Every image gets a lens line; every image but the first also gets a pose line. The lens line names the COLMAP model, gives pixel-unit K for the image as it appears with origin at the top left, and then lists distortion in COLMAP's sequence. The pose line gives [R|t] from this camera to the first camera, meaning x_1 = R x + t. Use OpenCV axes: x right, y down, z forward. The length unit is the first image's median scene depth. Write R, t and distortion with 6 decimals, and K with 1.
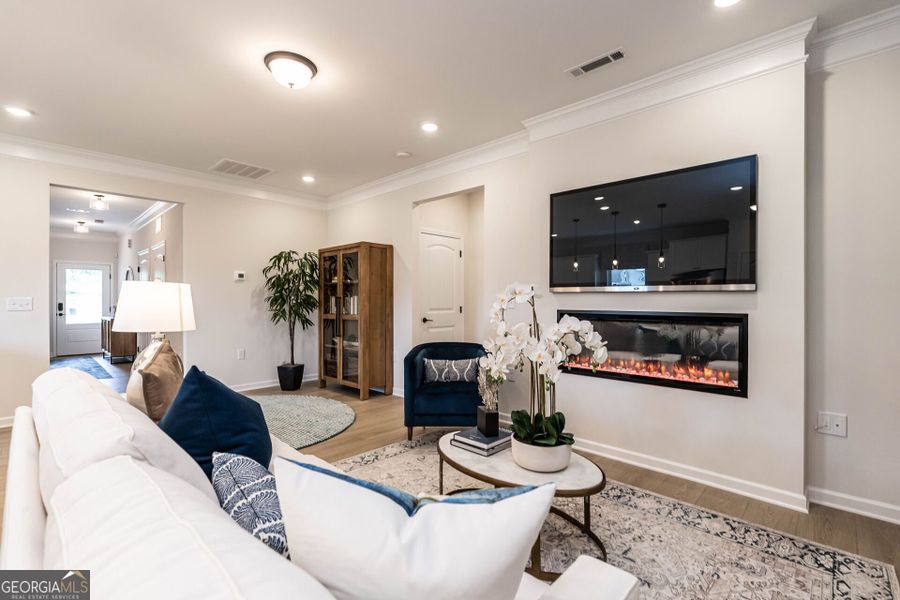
lens RADIAL K [[409.0, 0, 444.3], [0, 409.0, 300.2], [0, 0, 1]] dist [-0.008264, 0.001264]
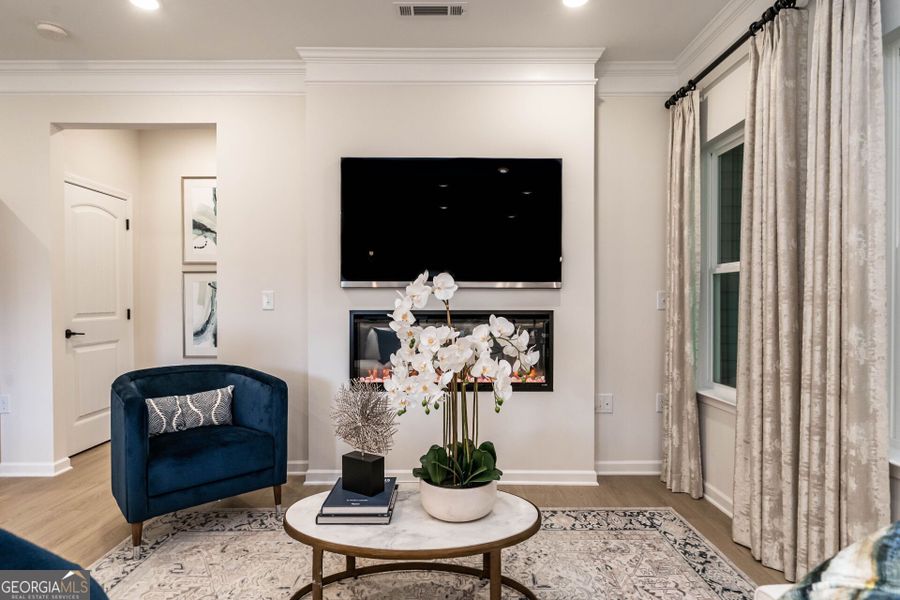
lens RADIAL K [[499.7, 0, 449.1], [0, 499.7, 304.8], [0, 0, 1]] dist [-0.007216, 0.002545]
pose [[0.712866, -0.009397, 0.701238, -0.259630], [0.002269, 0.999936, 0.011092, 0.003076], [-0.701297, -0.006316, 0.712841, 0.210638]]
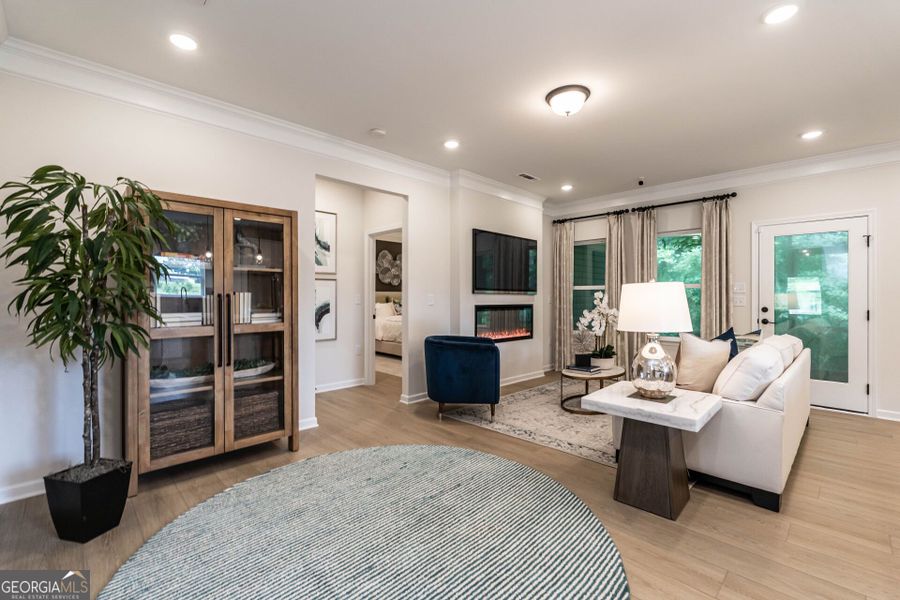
lens RADIAL K [[409.0, 0, 447.6], [0, 409.0, 295.5], [0, 0, 1]] dist [-0.008264, 0.001264]
pose [[0.009002, 0.001848, 0.999958, -1.309526], [-0.003498, 0.999992, -0.001816, -0.010185], [-0.999953, -0.003481, 0.009009, 1.136782]]
